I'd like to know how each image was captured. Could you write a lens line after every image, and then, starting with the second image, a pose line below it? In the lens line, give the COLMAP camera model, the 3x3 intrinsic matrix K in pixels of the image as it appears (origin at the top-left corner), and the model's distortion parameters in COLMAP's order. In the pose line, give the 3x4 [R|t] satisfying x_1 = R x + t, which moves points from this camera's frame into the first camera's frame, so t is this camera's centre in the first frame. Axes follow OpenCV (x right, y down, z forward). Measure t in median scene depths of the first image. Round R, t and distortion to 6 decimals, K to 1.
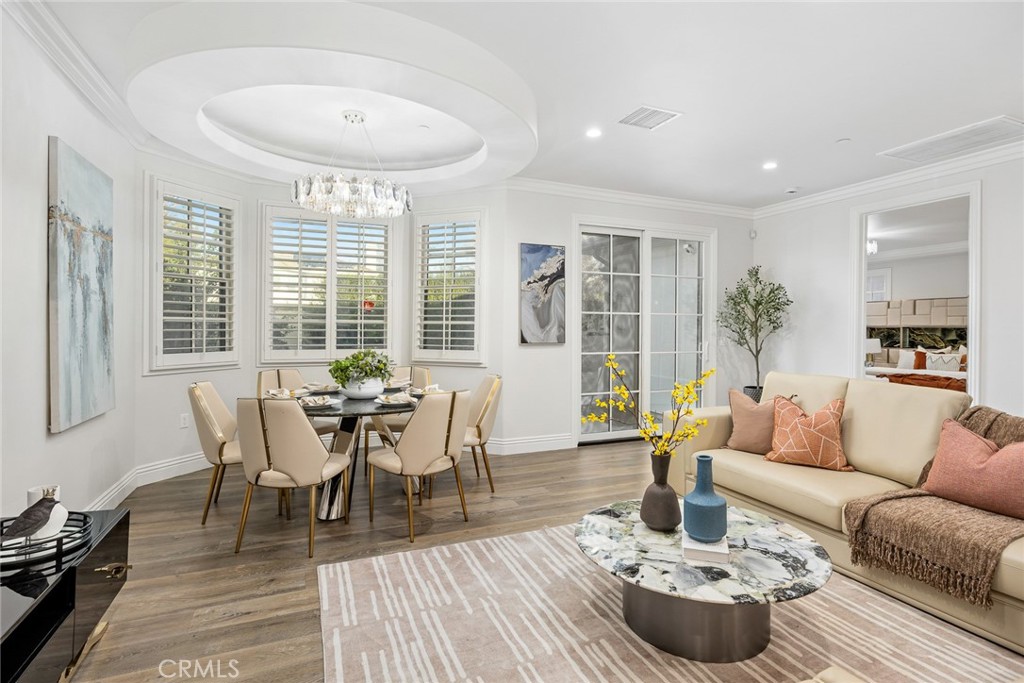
lens RADIAL K [[516.4, 0, 535.7], [0, 516.4, 330.1], [0, 0, 1]] dist [-0.002149, -0.000207]
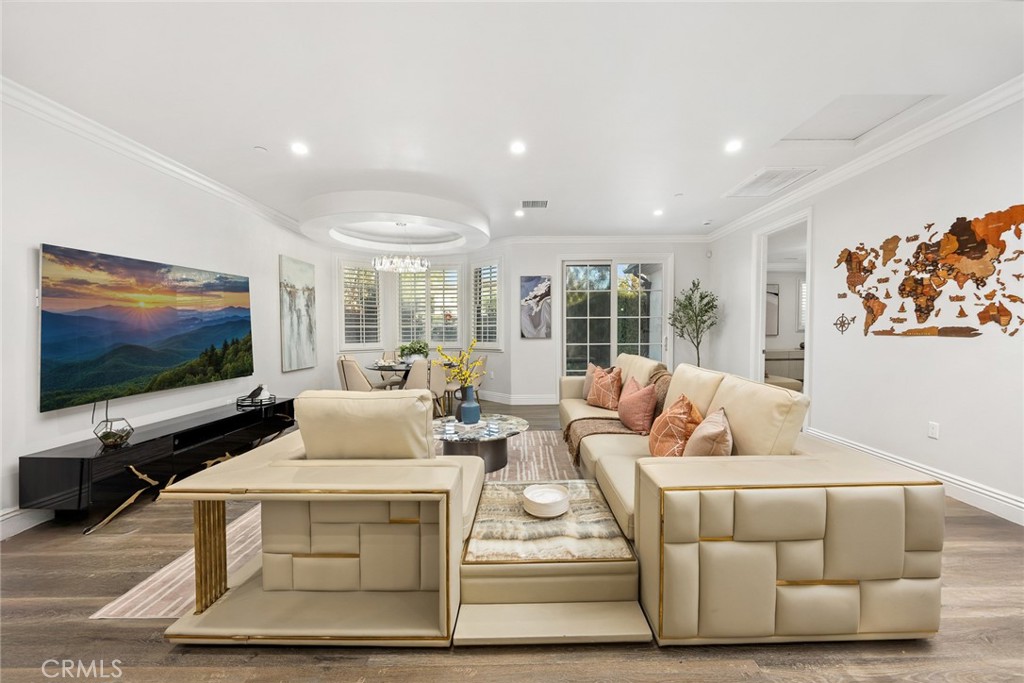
lens RADIAL K [[393.1, 0, 512.5], [0, 393.1, 336.8], [0, 0, 1]] dist [0.001707, 0.000118]
pose [[0.907188, -0.004529, -0.420701, 0.695557], [0.010763, 0.999865, 0.012444, 0.010431], [0.420587, -0.015817, 0.907114, -0.210502]]
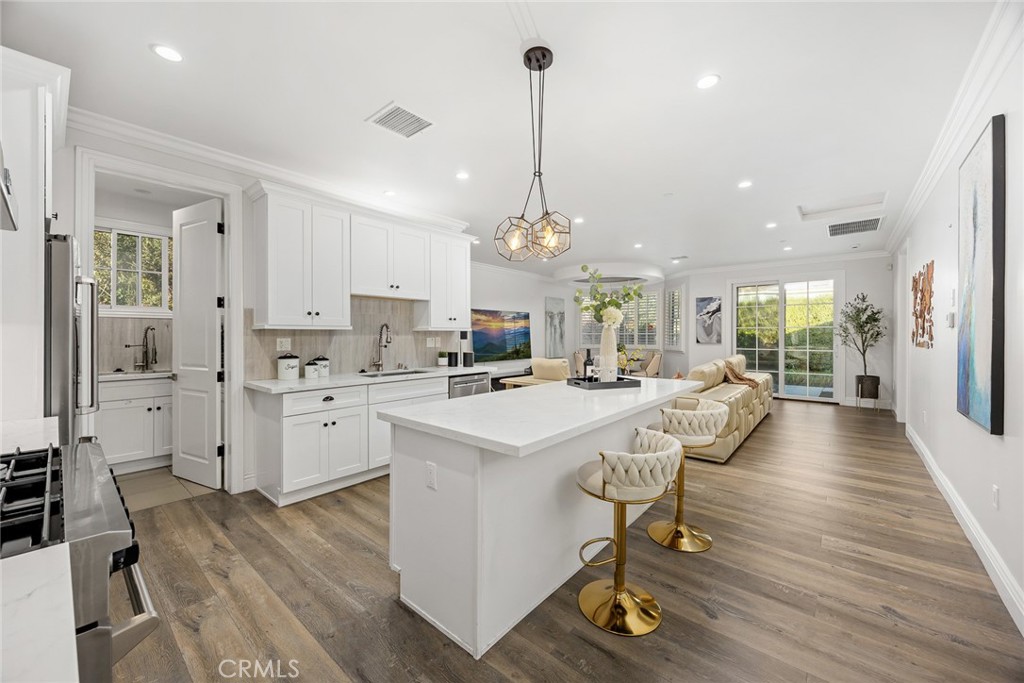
lens RADIAL K [[393.1, 0, 512.5], [0, 393.1, 336.8], [0, 0, 1]] dist [0.001707, 0.000118]
pose [[0.438487, -0.002086, -0.898735, 1.691825], [0.002339, 0.999997, -0.001180, -0.001606], [0.898735, -0.001585, 0.438490, -0.671286]]
